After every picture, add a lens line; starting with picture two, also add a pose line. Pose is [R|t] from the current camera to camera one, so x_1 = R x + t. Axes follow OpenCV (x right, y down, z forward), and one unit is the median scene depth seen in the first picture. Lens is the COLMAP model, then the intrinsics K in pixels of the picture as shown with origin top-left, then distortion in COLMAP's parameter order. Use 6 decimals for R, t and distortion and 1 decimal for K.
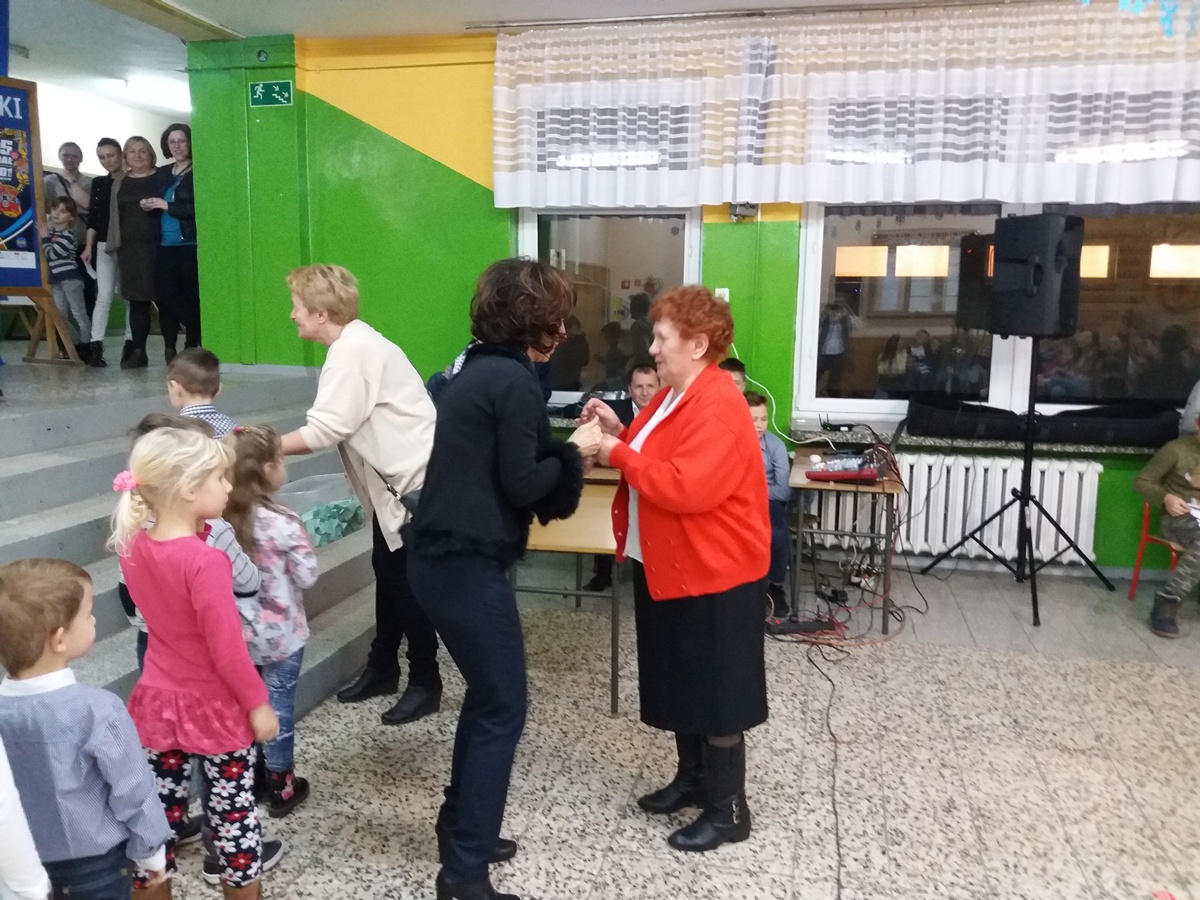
lens RADIAL K [[991.8, 0, 606.8], [0, 991.8, 455.7], [0, 0, 1]] dist [-0.028884, 0.002368]
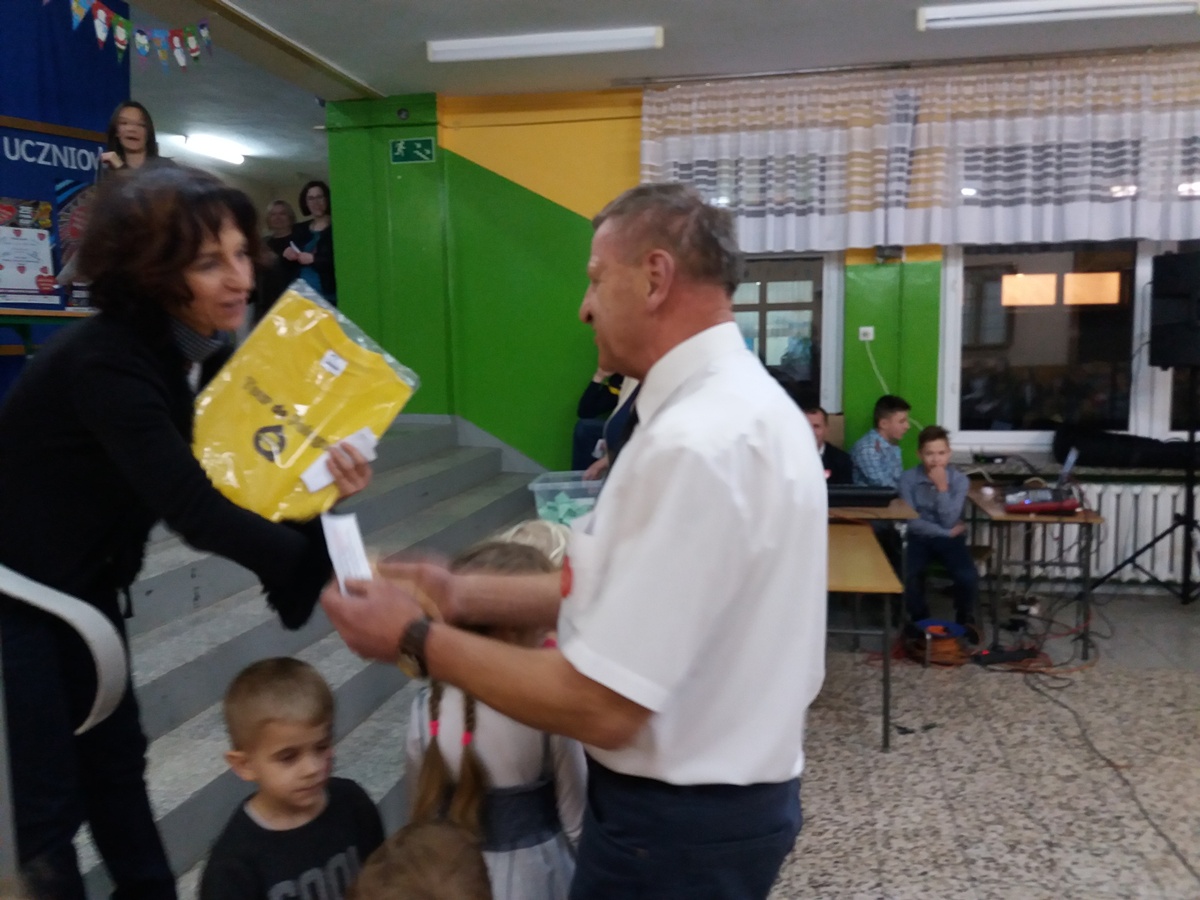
lens RADIAL K [[991.8, 0, 594.3], [0, 991.8, 444.9], [0, 0, 1]] dist [-0.028884, 0.002368]
pose [[0.999508, -0.029119, 0.011643, -0.197423], [0.029608, 0.998580, -0.044285, -0.010898], [-0.010337, 0.044608, 0.998951, -0.021941]]
